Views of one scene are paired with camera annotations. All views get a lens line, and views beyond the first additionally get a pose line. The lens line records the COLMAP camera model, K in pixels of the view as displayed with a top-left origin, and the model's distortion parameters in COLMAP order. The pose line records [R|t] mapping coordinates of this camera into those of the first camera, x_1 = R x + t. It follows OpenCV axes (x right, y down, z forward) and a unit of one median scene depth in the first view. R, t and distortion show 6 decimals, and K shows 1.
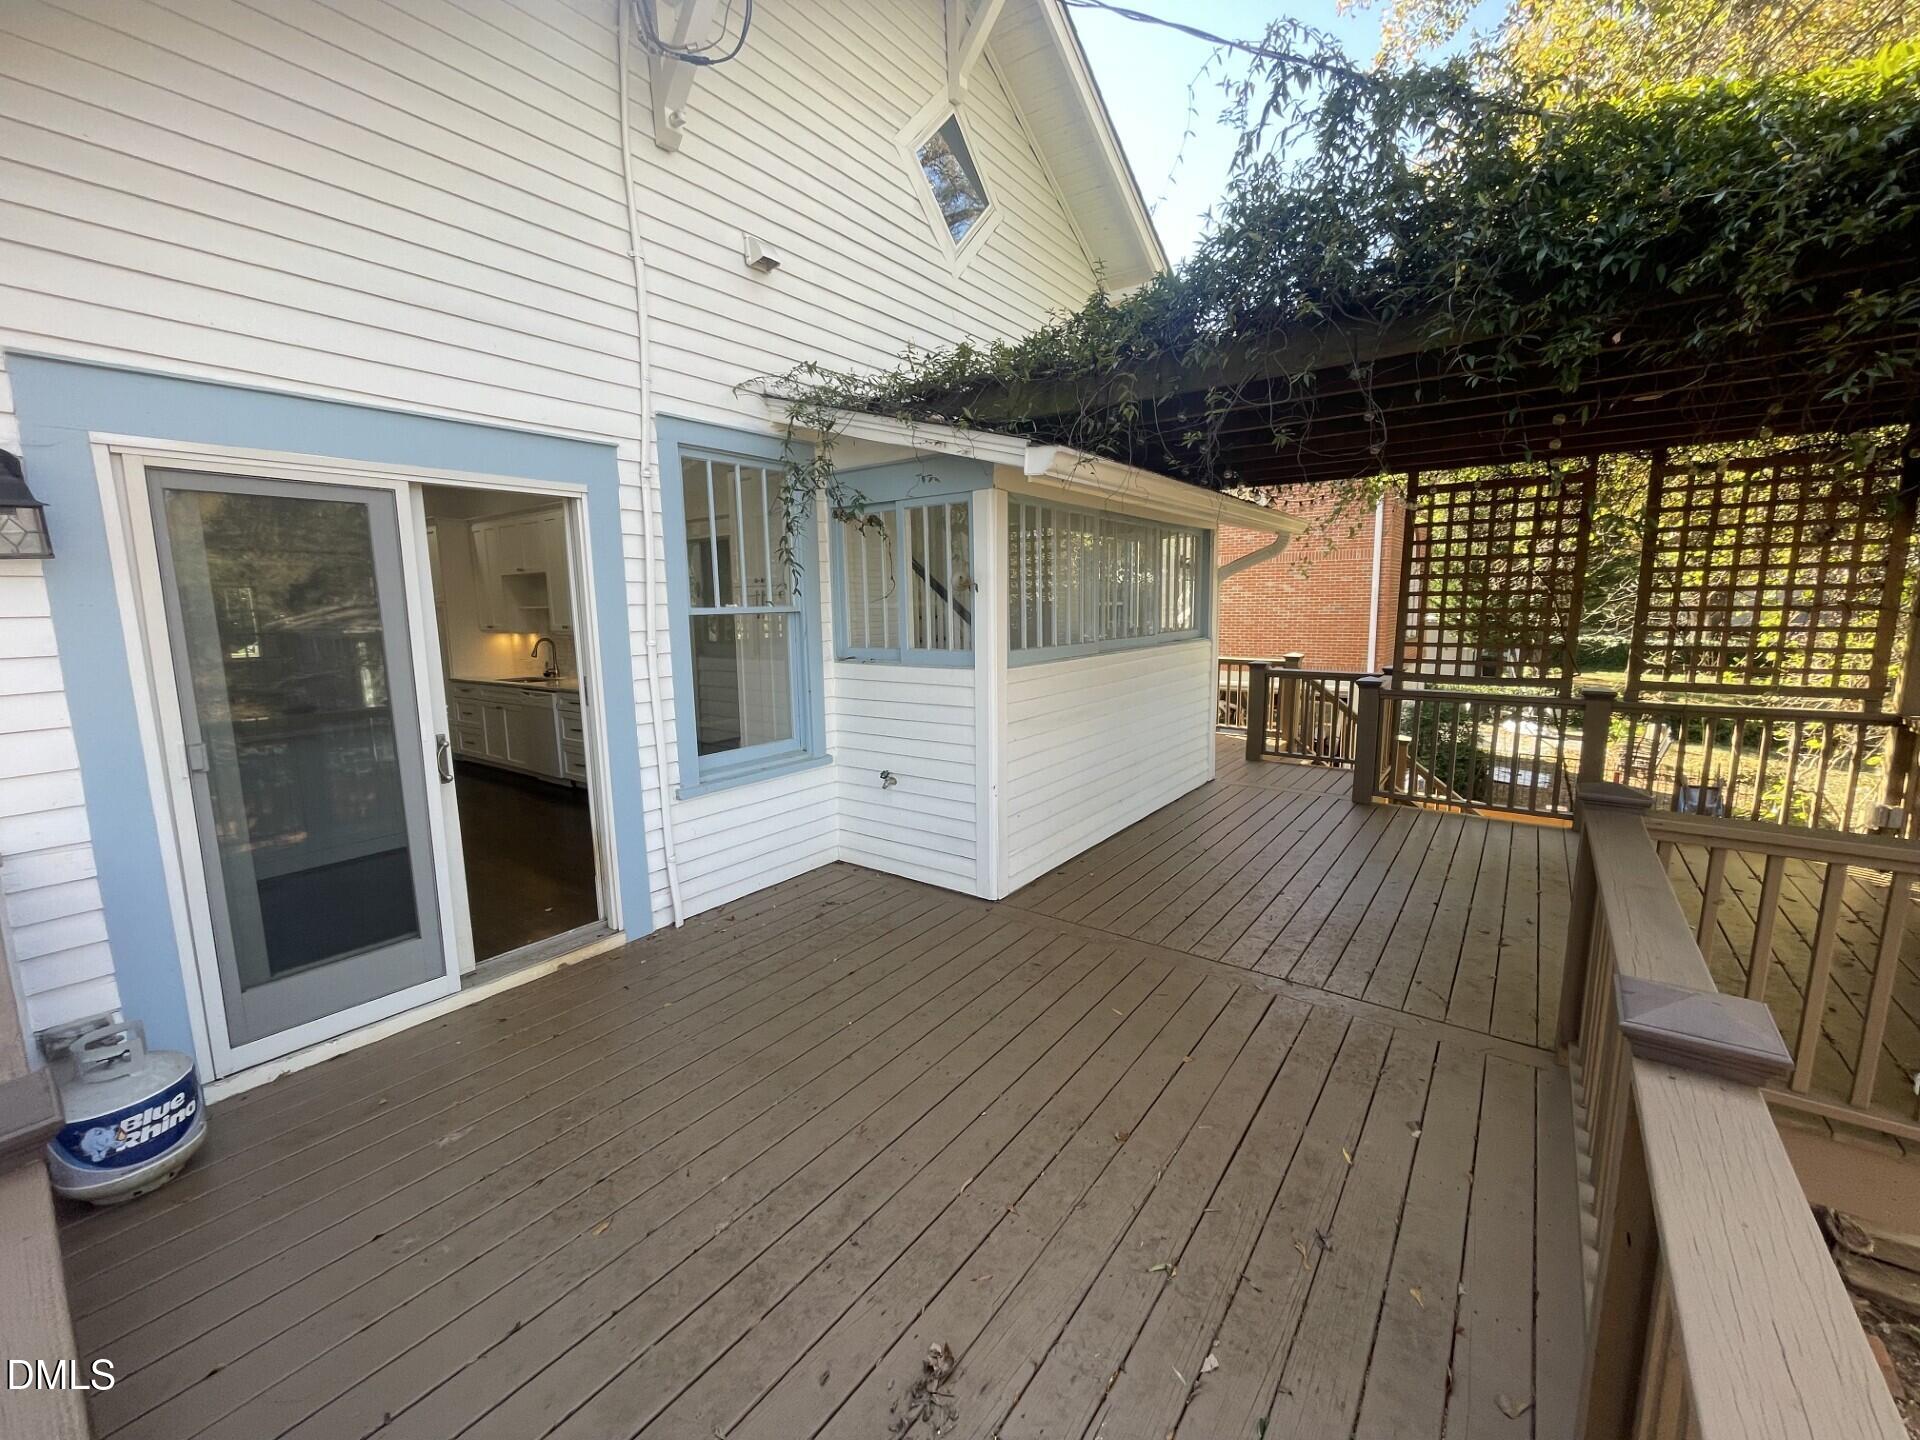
lens RADIAL K [[777.8, 0, 961.8], [0, 777.8, 721.5], [0, 0, 1]] dist [-0.000079, 0.000012]
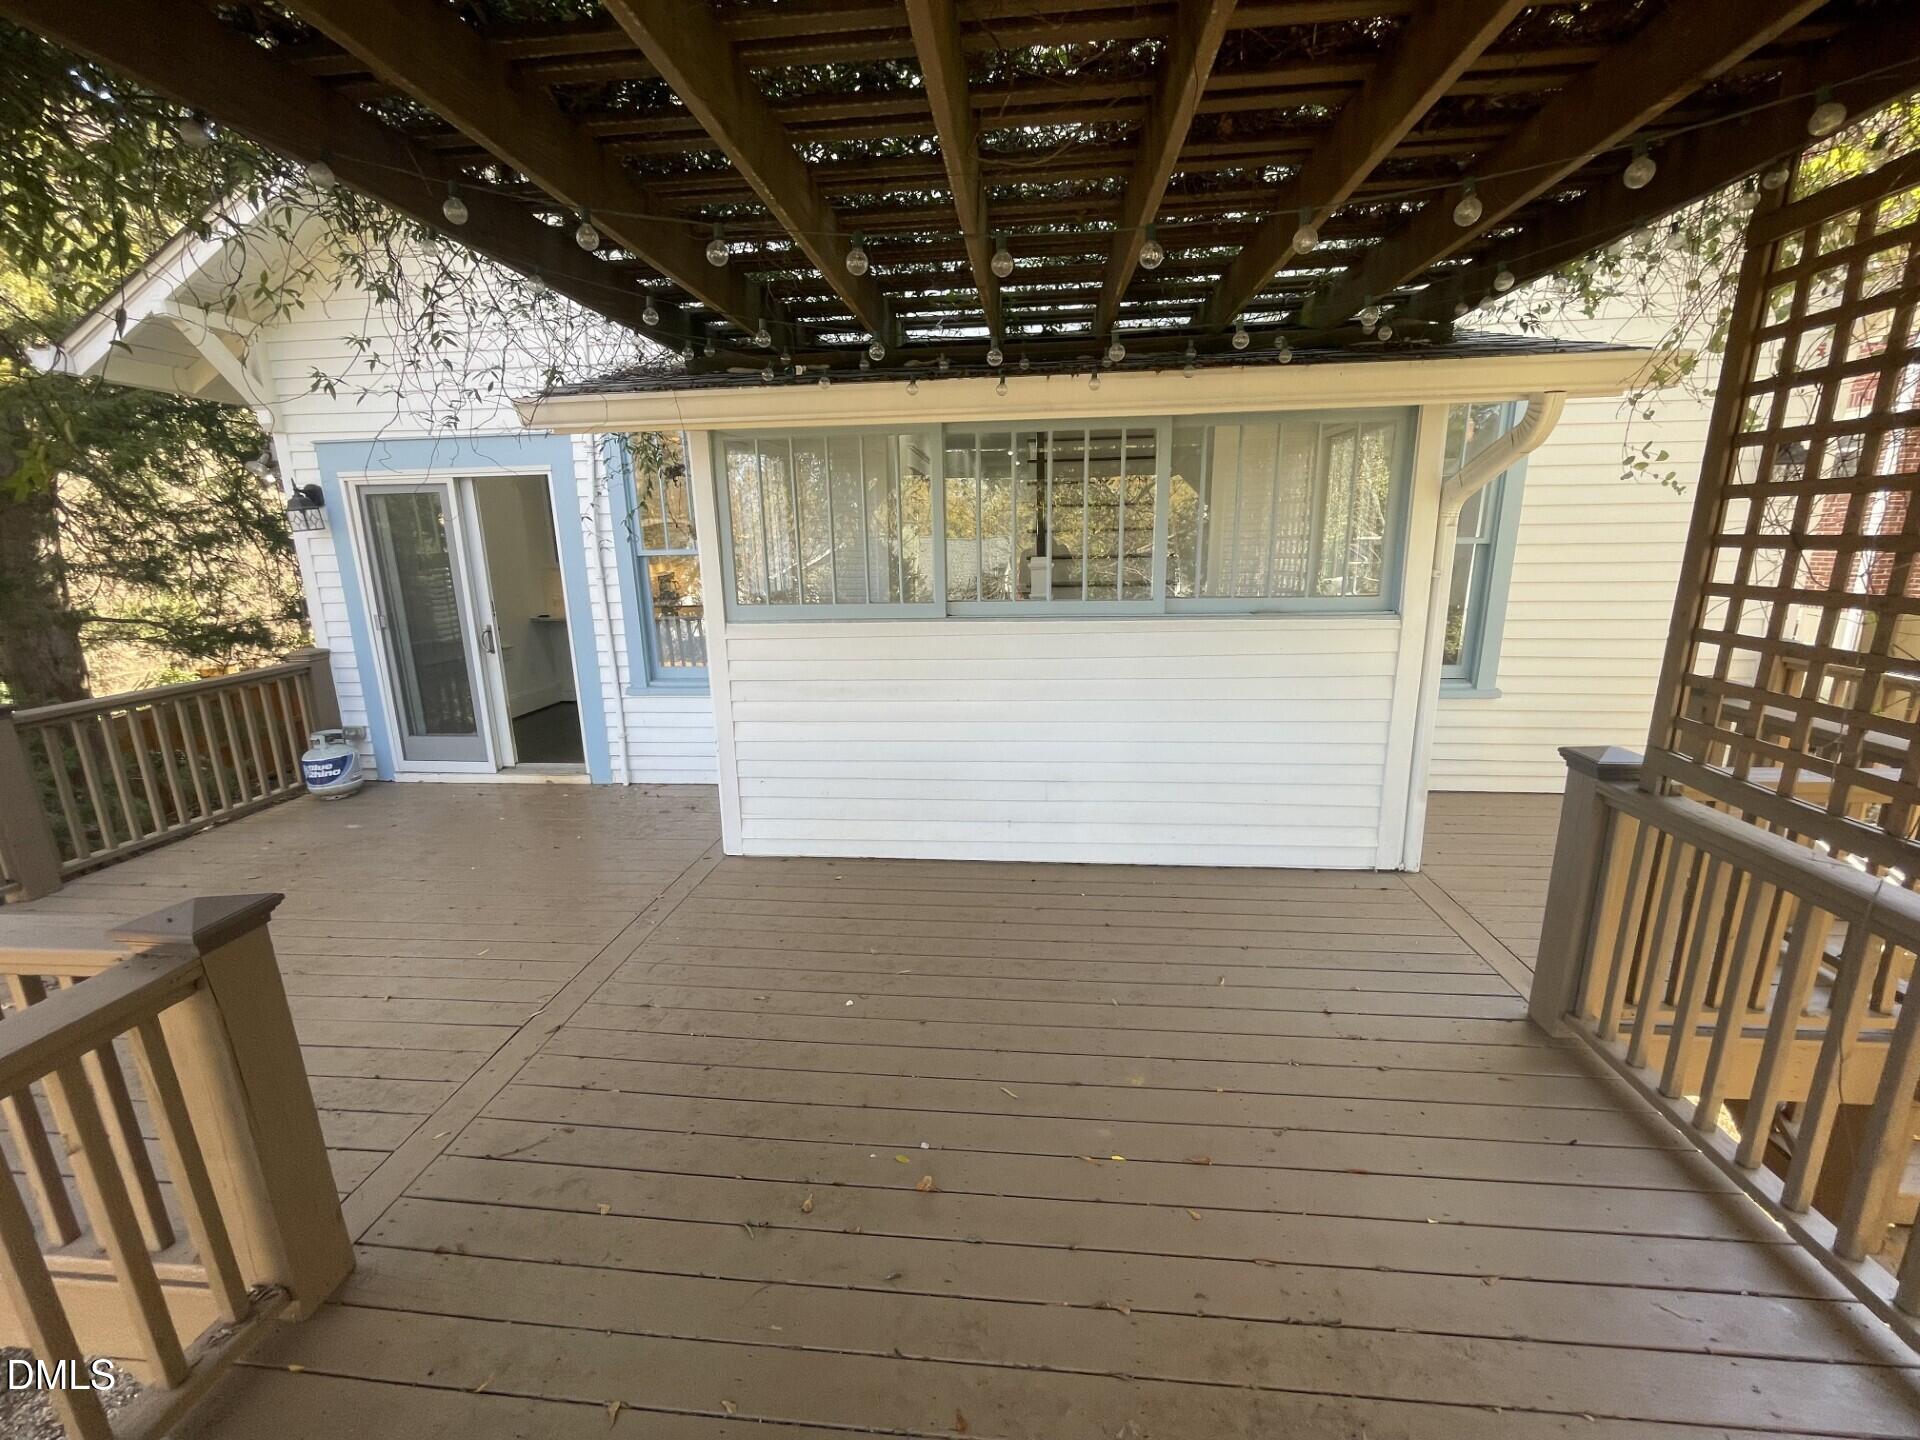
lens RADIAL K [[777.8, 0, 959.8], [0, 777.8, 718.9], [0, 0, 1]] dist [-0.000079, 0.000012]
pose [[0.509205, 0.198419, -0.837461, 1.296045], [-0.118299, 0.979962, 0.160252, -0.172557], [0.852476, 0.017470, 0.522474, 0.959219]]
